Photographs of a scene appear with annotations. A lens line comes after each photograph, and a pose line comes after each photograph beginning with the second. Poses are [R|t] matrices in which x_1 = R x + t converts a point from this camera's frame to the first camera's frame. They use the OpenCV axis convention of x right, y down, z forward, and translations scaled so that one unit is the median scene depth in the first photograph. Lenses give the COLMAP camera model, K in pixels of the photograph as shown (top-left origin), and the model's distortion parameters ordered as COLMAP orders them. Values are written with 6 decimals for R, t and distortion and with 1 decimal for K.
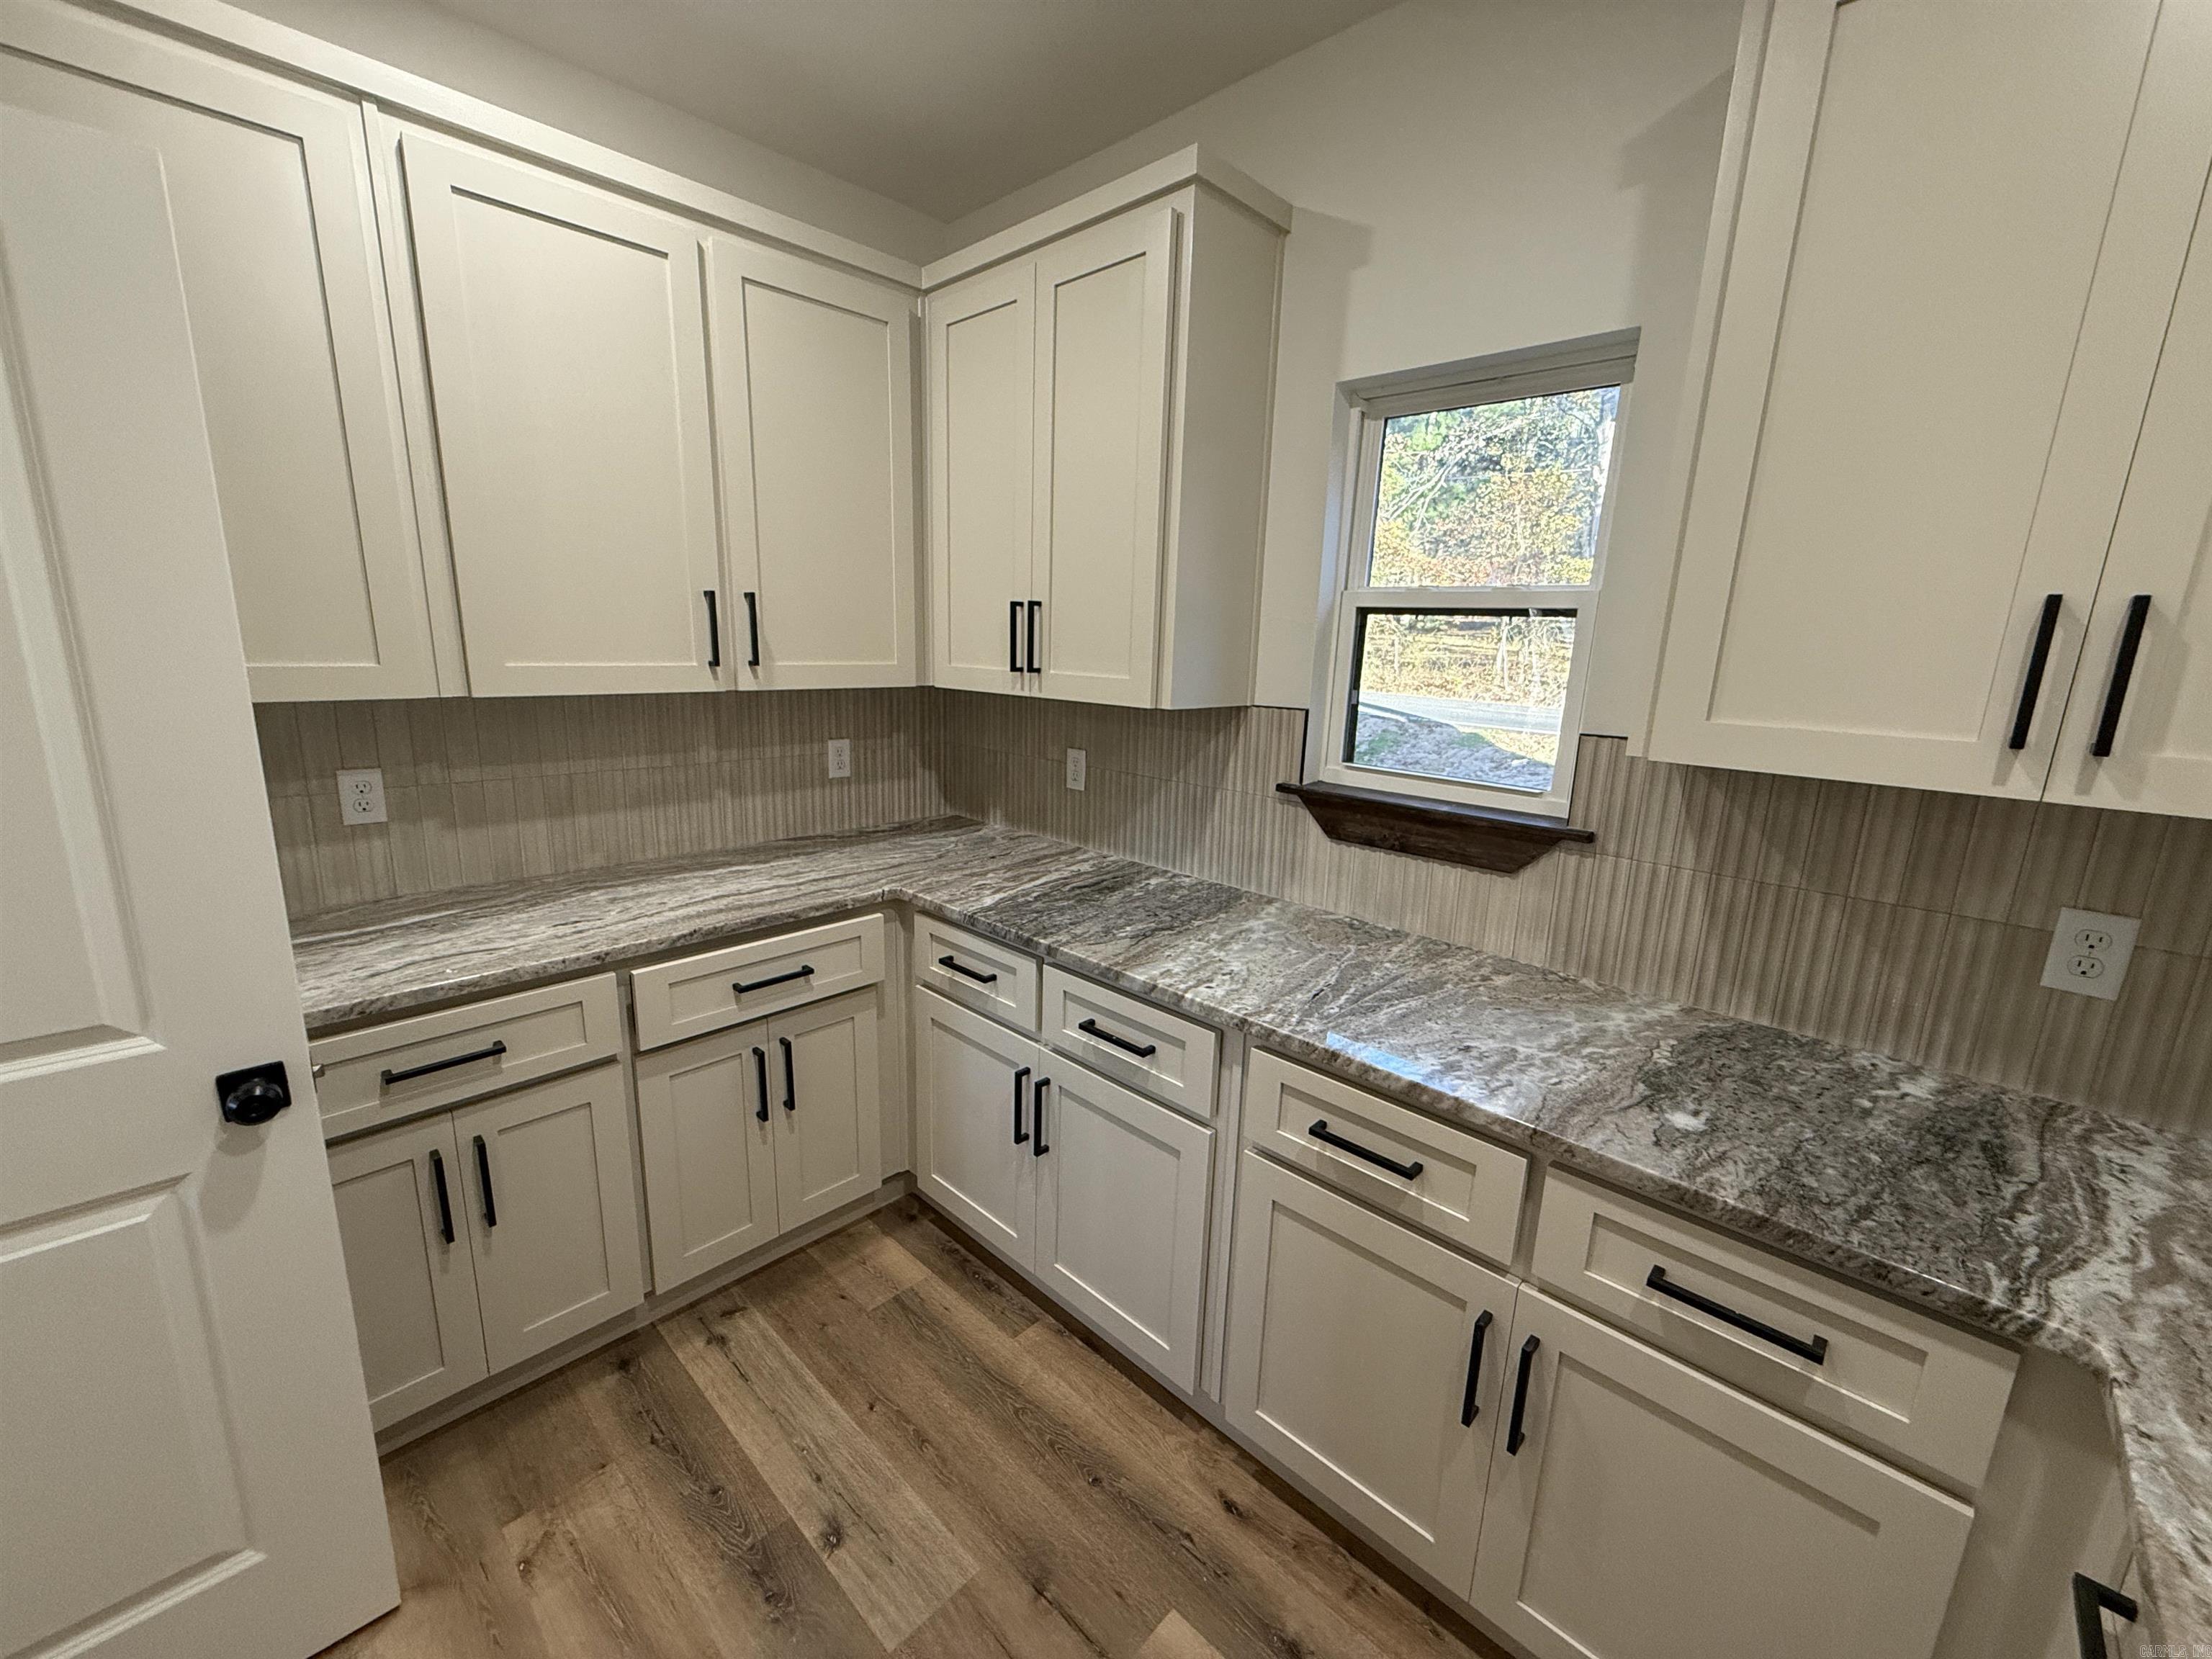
lens RADIAL K [[880.0, 0, 1101.8], [0, 880.0, 830.3], [0, 0, 1]] dist [-0.000474, 0.000330]
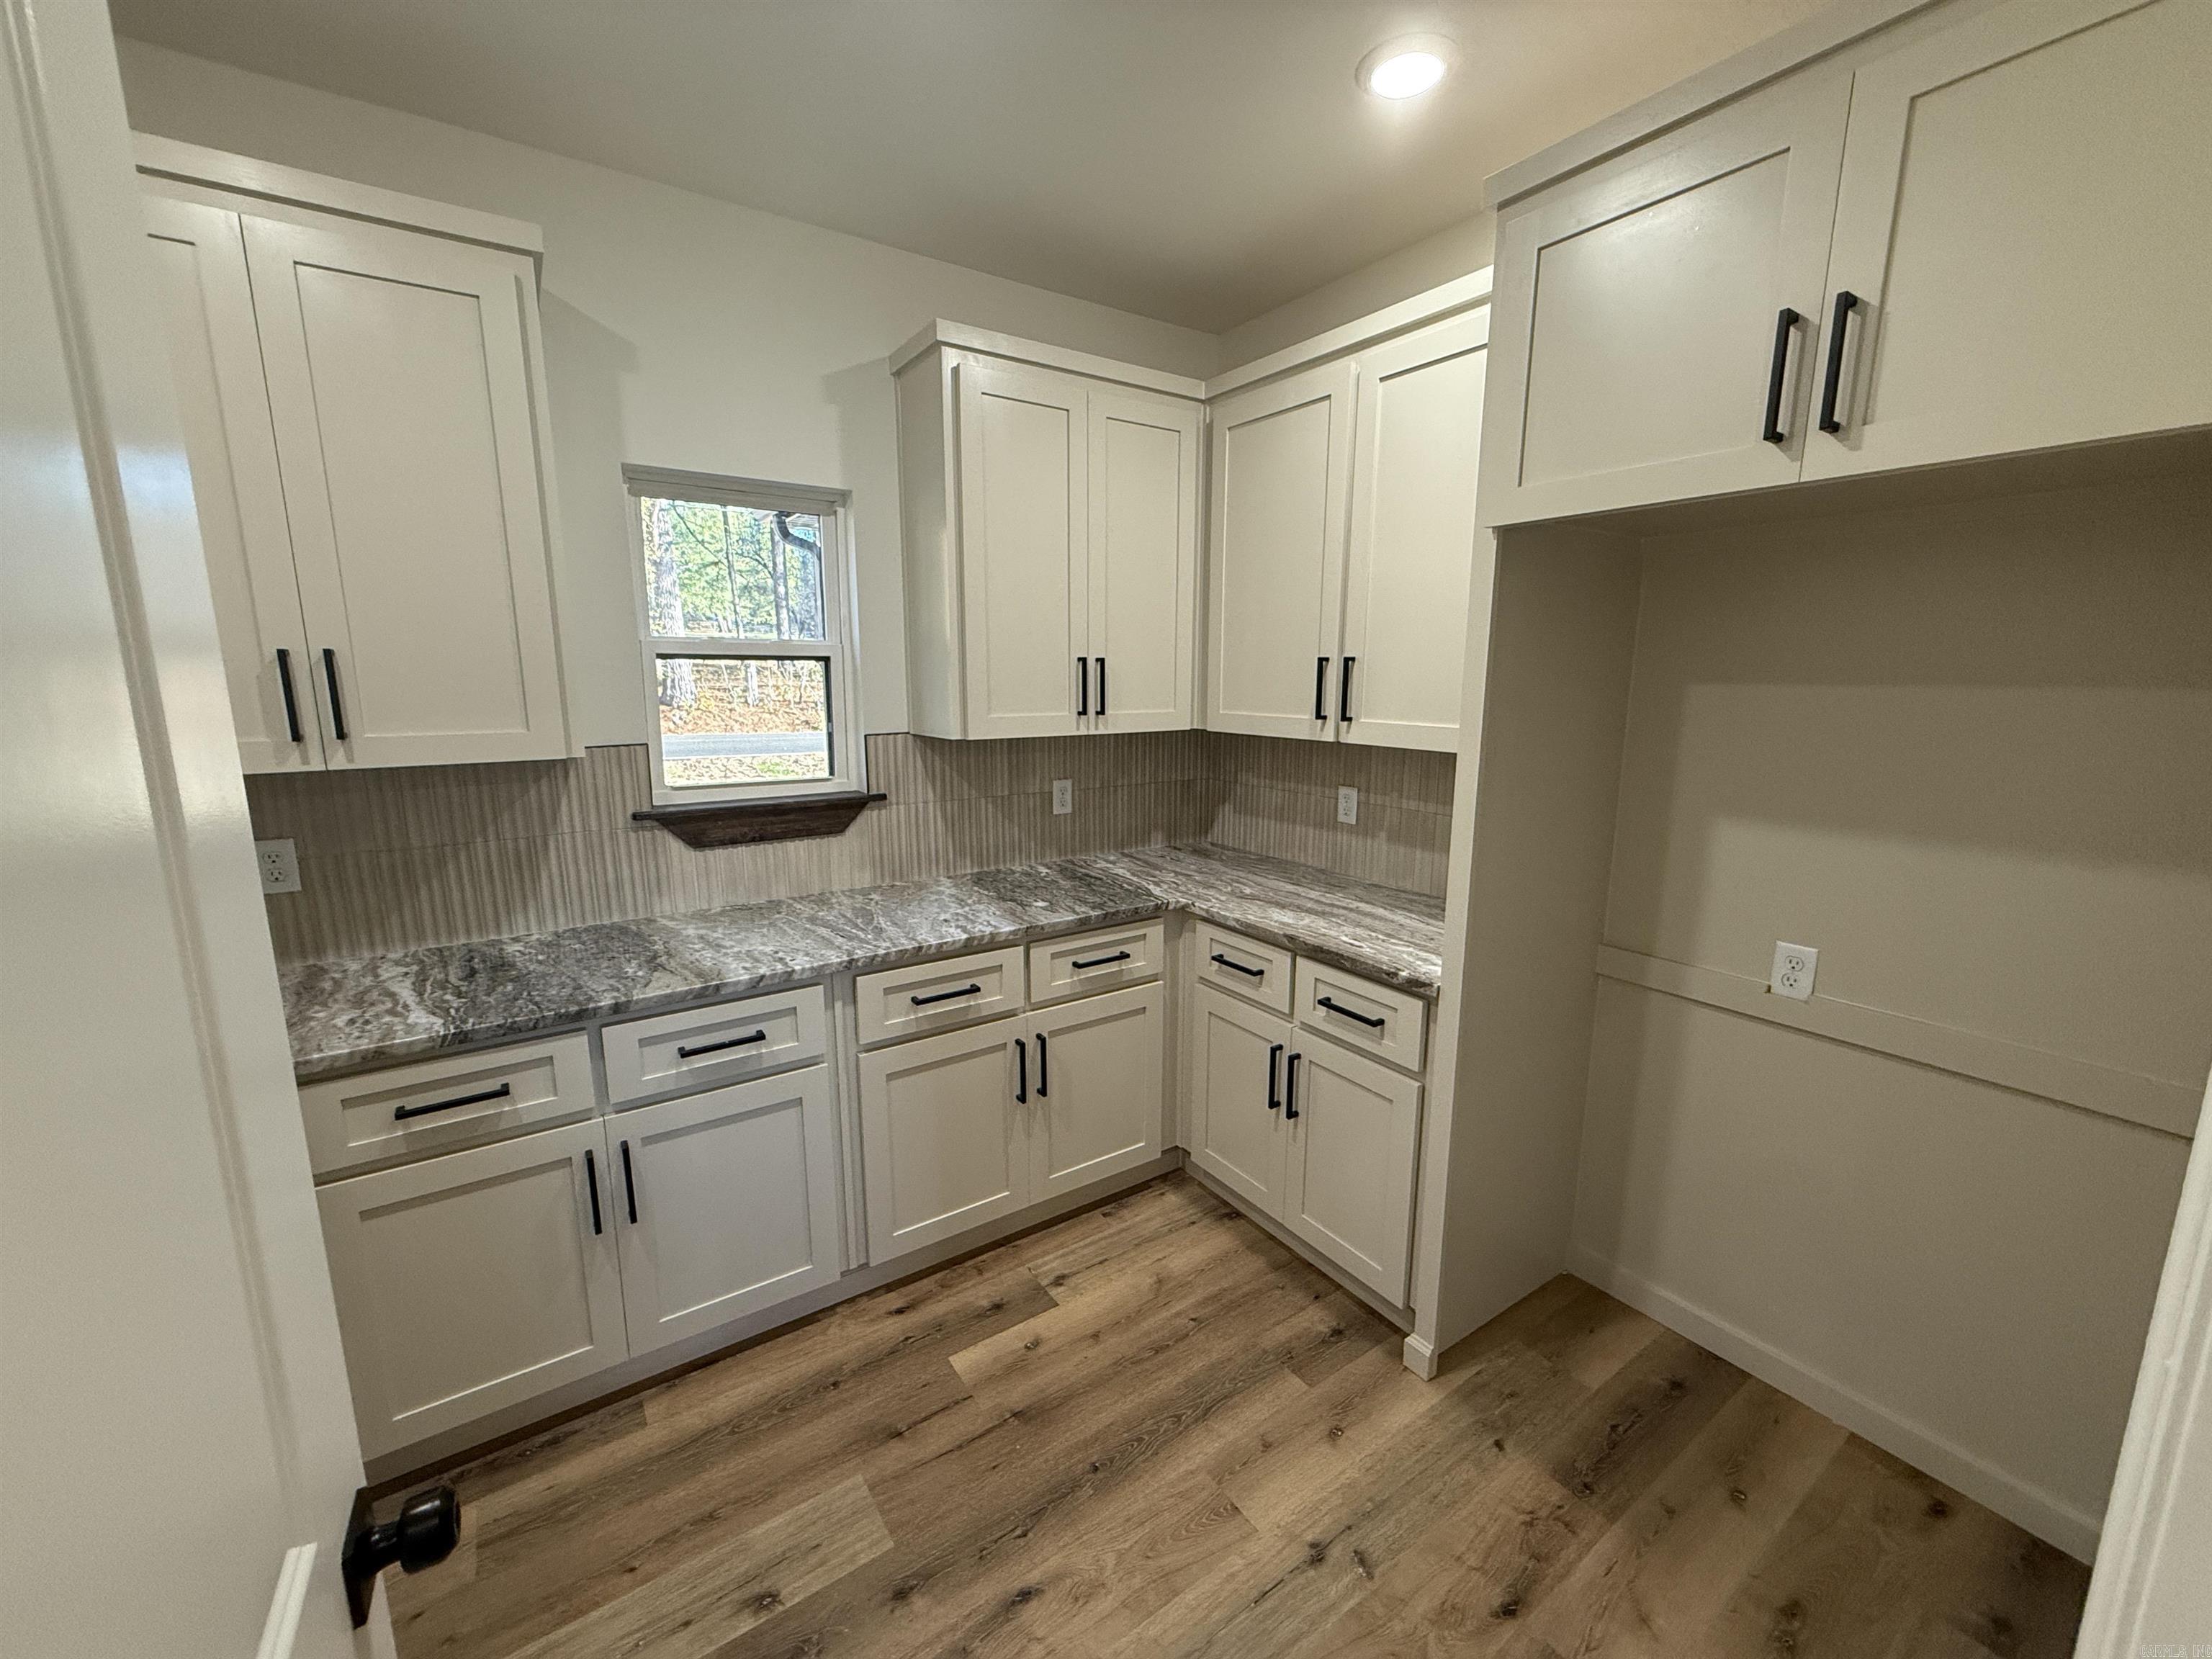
lens RADIAL K [[880.0, 0, 1101.8], [0, 880.0, 830.3], [0, 0, 1]] dist [-0.000474, 0.000330]
pose [[0.211601, -0.203906, 0.955849, -0.862714], [0.217619, 0.963273, 0.157315, -0.093535], [-0.952820, 0.174723, 0.248204, 0.206925]]
